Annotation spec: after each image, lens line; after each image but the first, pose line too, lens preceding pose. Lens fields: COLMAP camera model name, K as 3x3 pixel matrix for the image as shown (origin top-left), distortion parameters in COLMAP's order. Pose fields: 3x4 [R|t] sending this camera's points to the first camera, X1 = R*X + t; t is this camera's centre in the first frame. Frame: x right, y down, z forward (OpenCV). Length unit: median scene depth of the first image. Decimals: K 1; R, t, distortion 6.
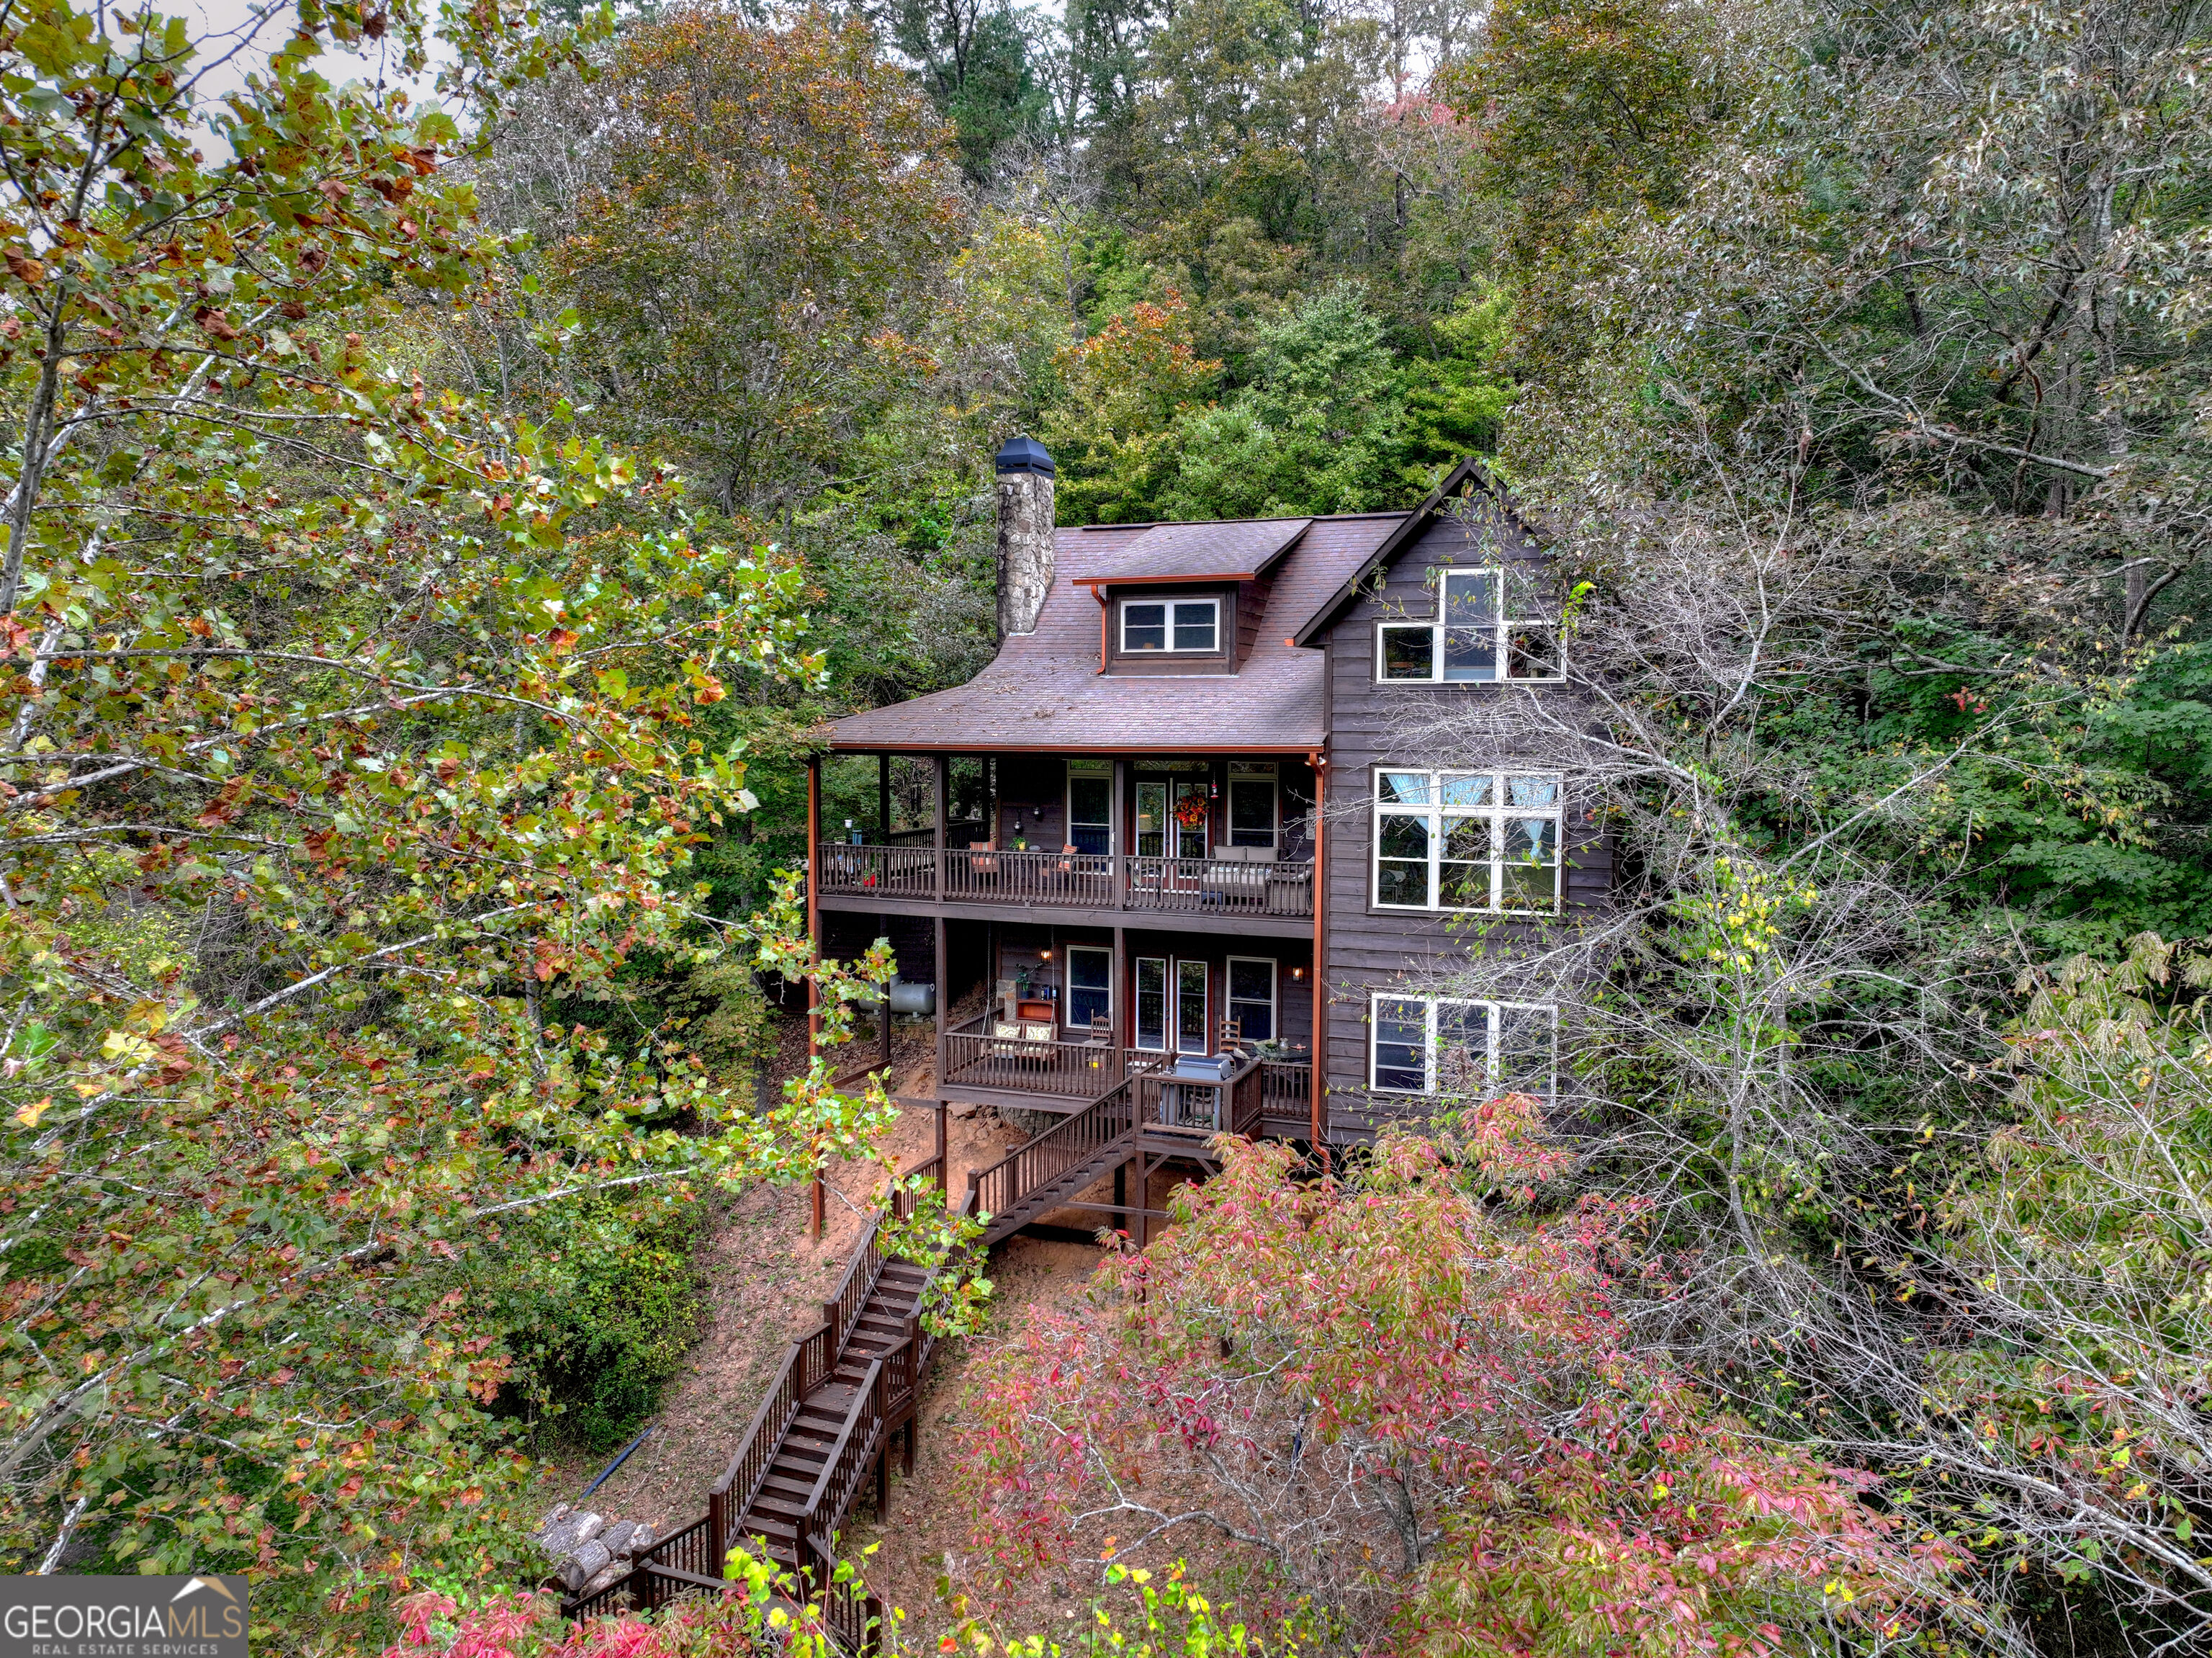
lens RADIAL K [[1560.4, 0, 1106.0], [0, 1560.4, 829.0], [0, 0, 1]] dist [-0.001854, 0.020705]
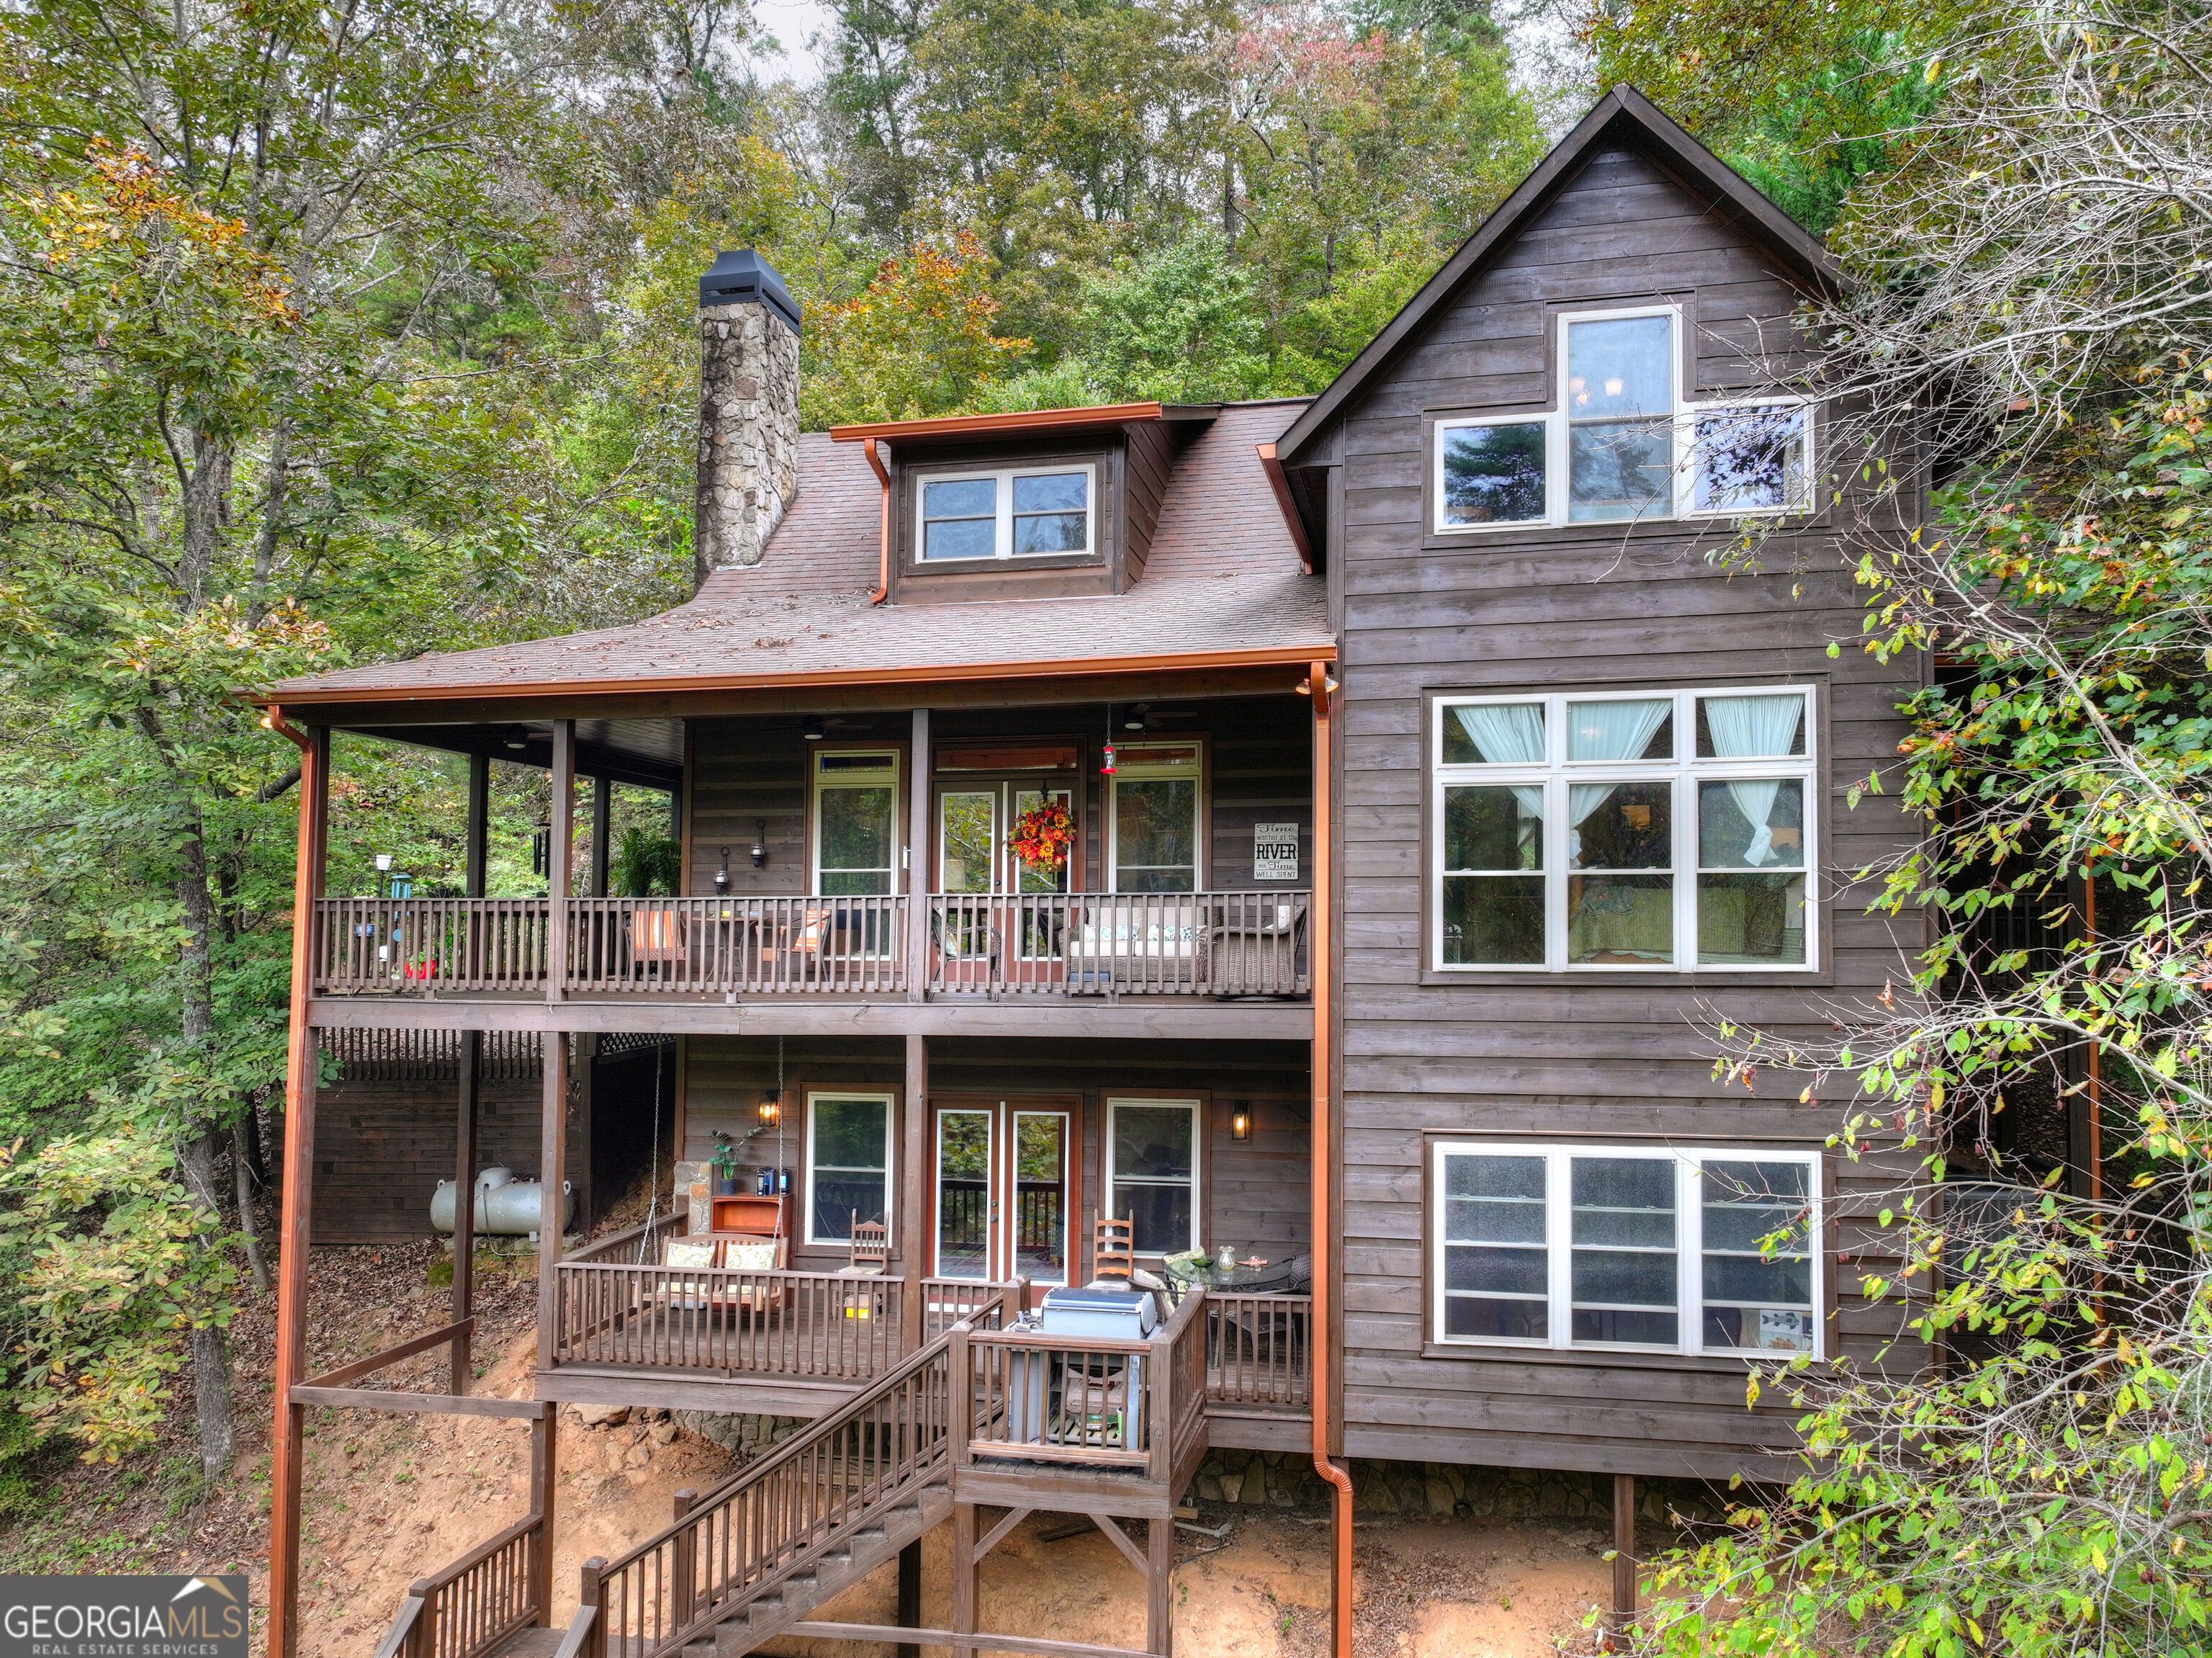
lens RADIAL K [[1503.2, 0, 1169.5], [0, 1503.2, 869.7], [0, 0, 1]] dist [0.005681, 0.002672]
pose [[0.977633, 0.014856, 0.209792, -0.013826], [0.011500, 0.992234, -0.123854, 0.068430], [-0.210003, 0.123496, 0.969870, 0.480308]]
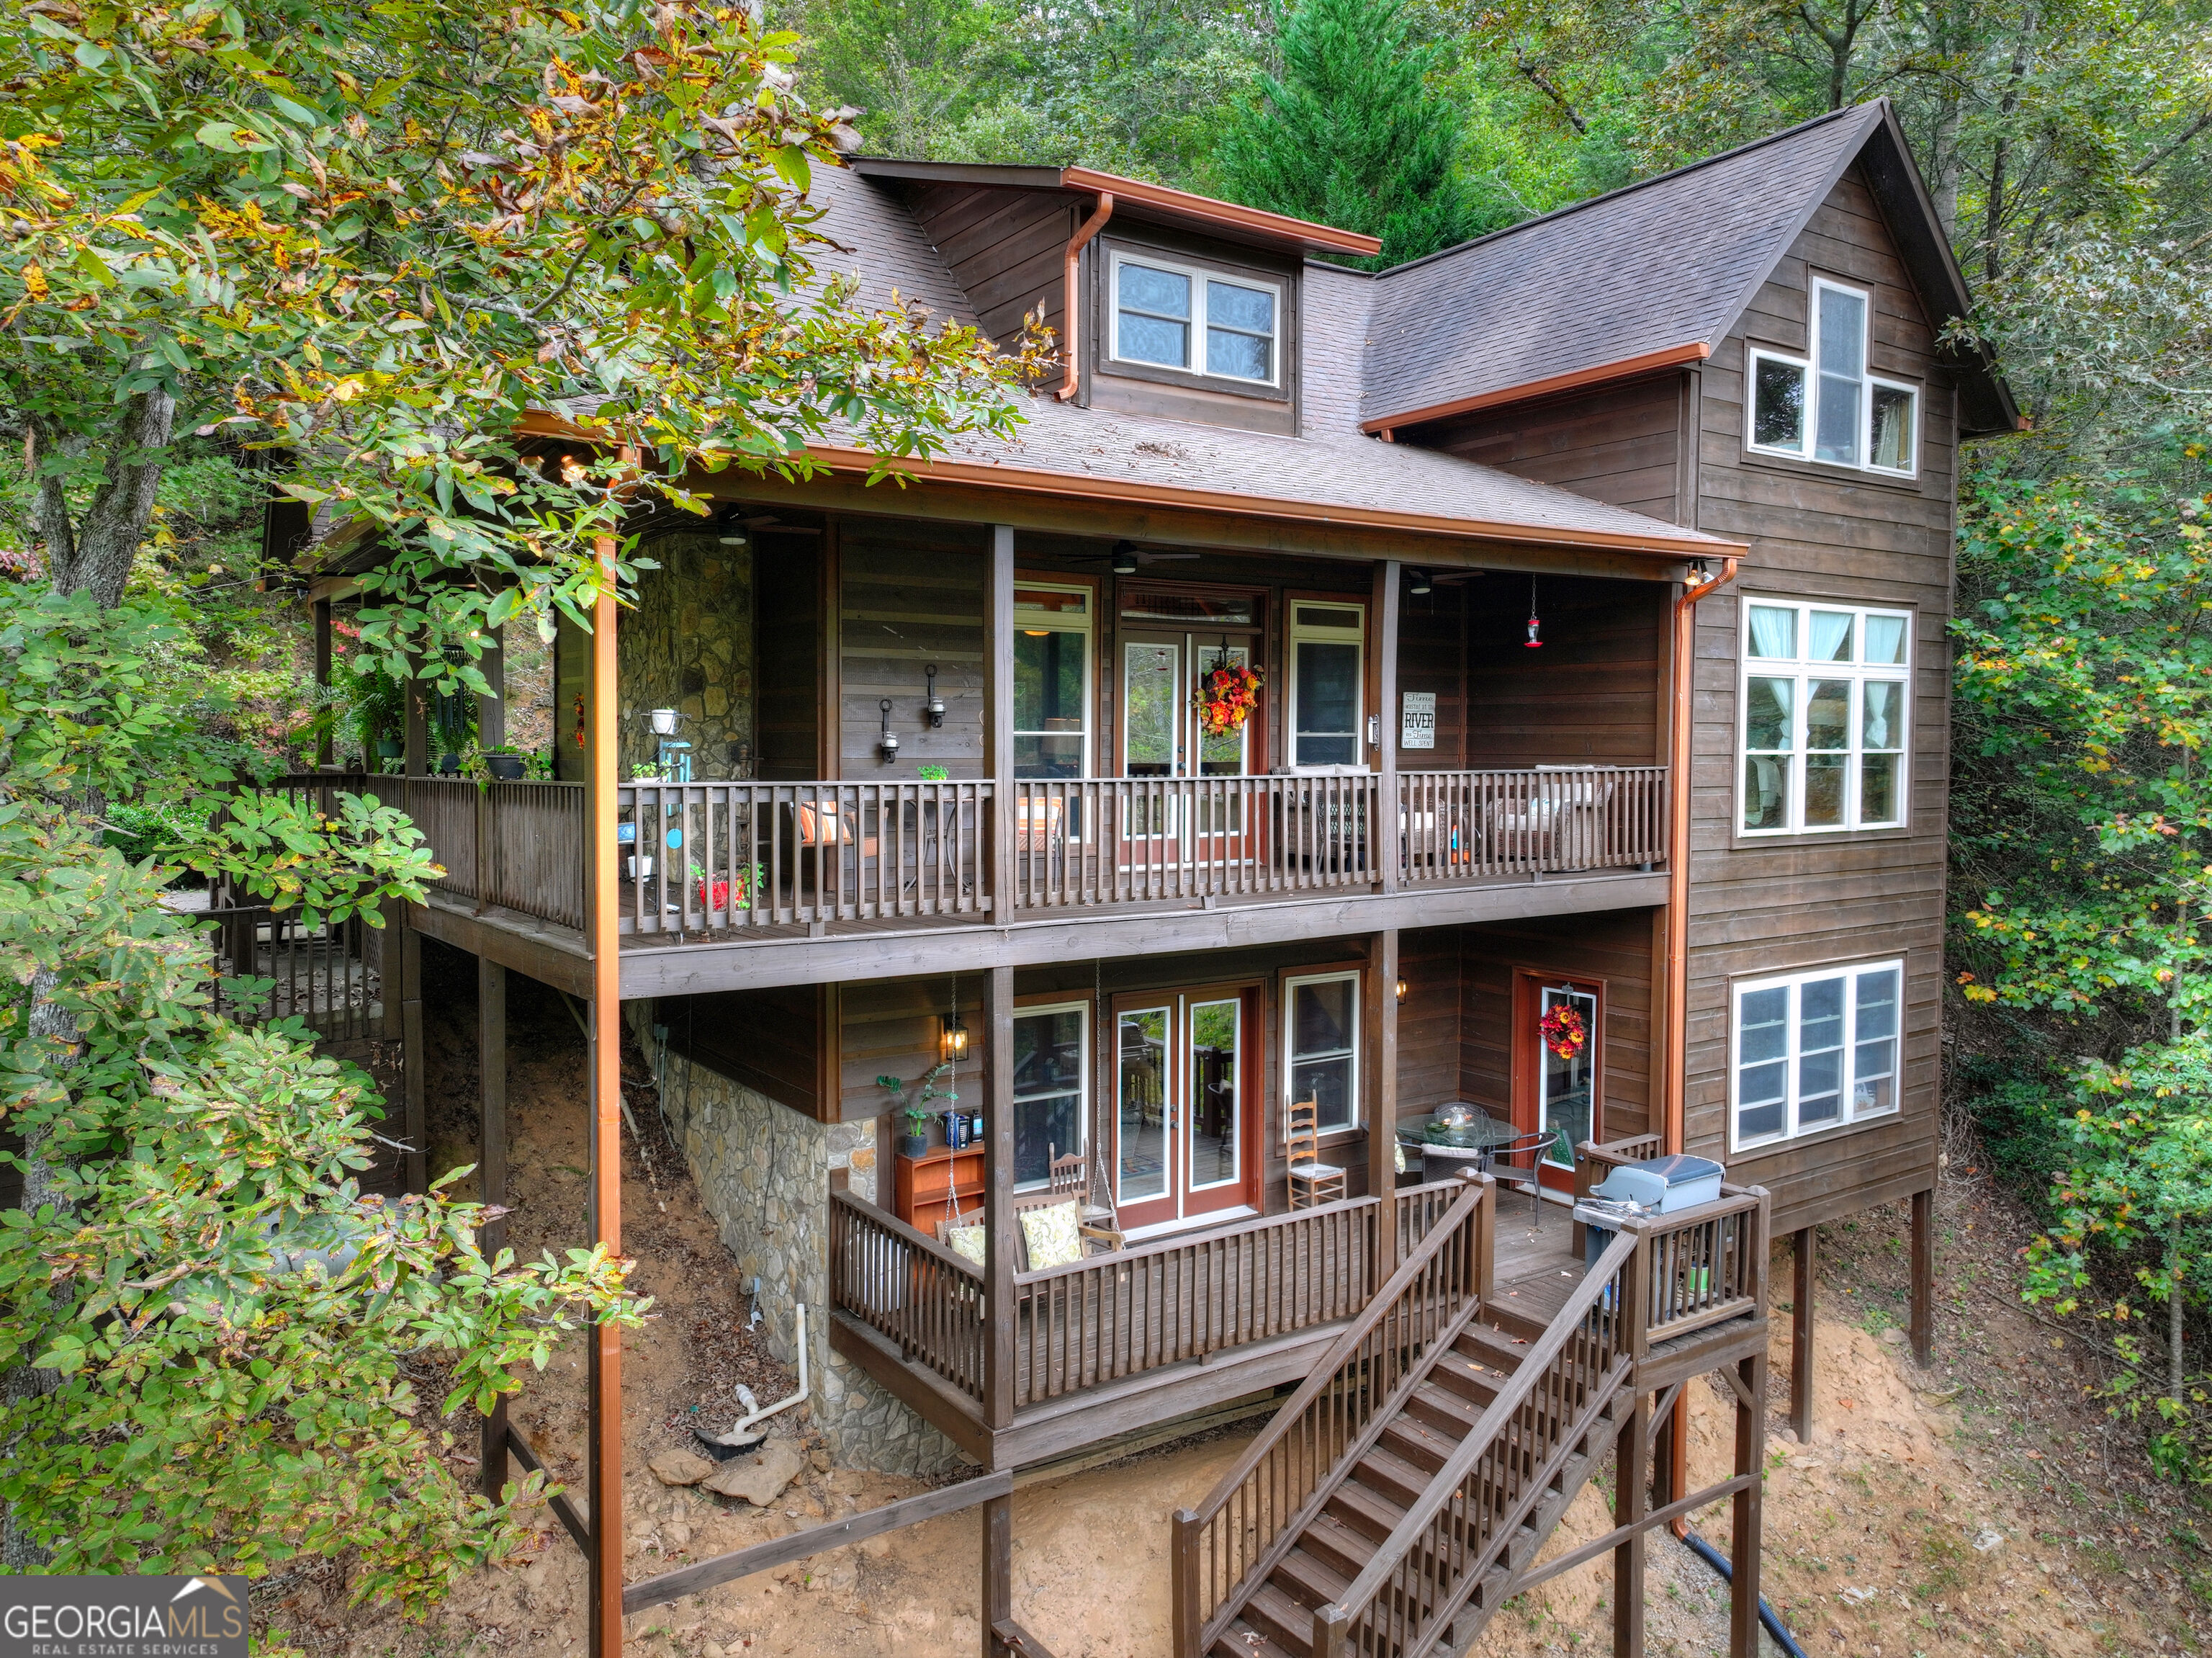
lens RADIAL K [[1502.7, 0, 1106.0], [0, 1502.7, 829.0], [0, 0, 1]] dist [-0.006667, -0.001627]
pose [[0.557446, -0.037500, 0.829366, -0.378114], [0.069054, 0.997612, -0.001307, 0.028349], [-0.827337, 0.057999, 0.558704, 0.782588]]
